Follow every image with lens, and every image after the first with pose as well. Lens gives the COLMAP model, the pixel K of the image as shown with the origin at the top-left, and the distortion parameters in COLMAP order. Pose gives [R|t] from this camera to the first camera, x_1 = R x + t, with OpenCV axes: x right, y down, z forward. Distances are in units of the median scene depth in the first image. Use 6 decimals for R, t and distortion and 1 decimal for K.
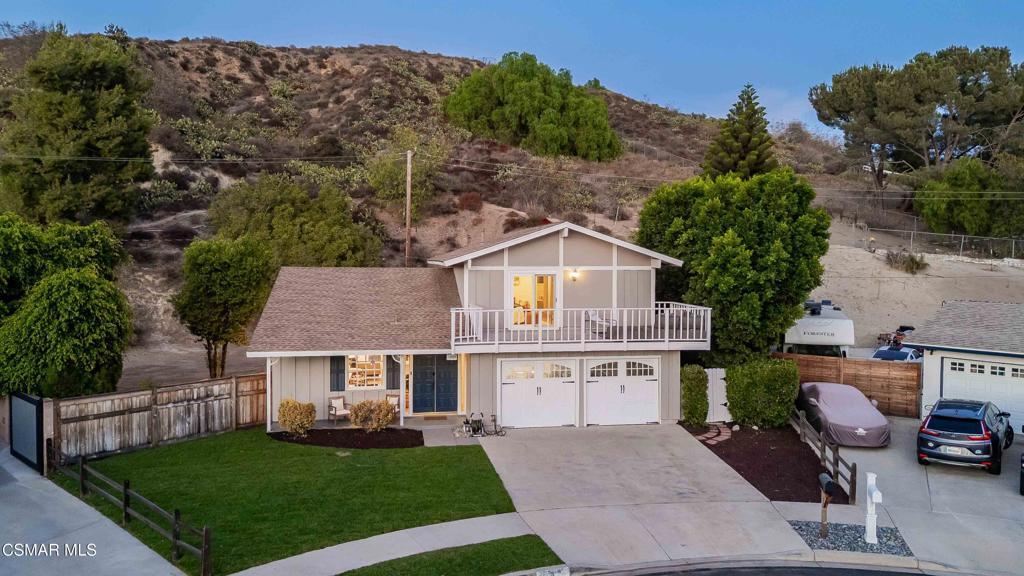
lens RADIAL K [[752.6, 0, 512.0], [0, 752.6, 288.0], [0, 0, 1]] dist [0.101731, -0.137235]
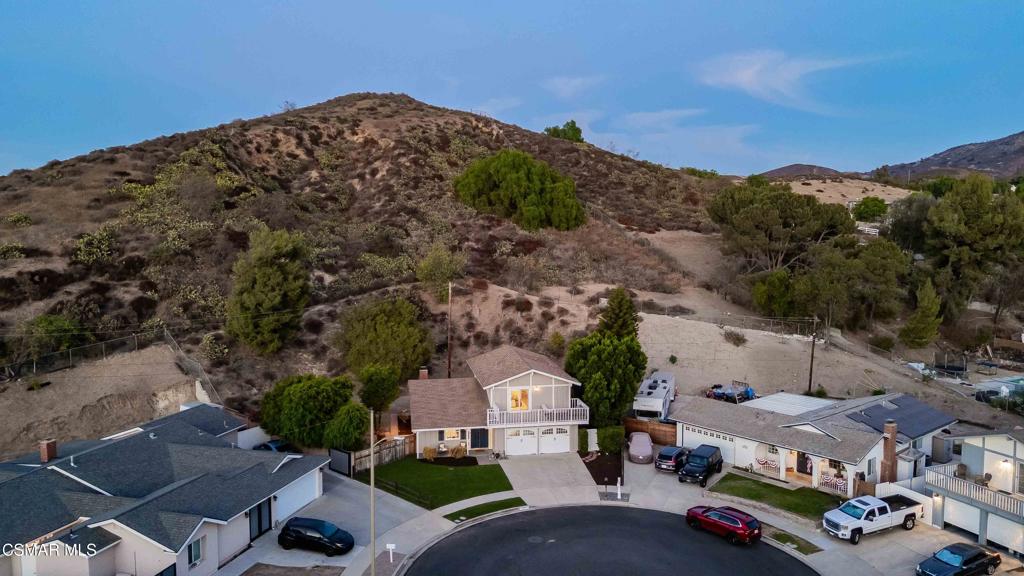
lens RADIAL K [[752.6, 0, 512.0], [0, 752.6, 288.0], [0, 0, 1]] dist [0.101731, -0.137235]
pose [[0.999886, -0.006752, 0.013492, -0.015376], [0.006088, 0.998796, 0.048668, -0.280993], [-0.013805, -0.048581, 0.998724, -0.849042]]
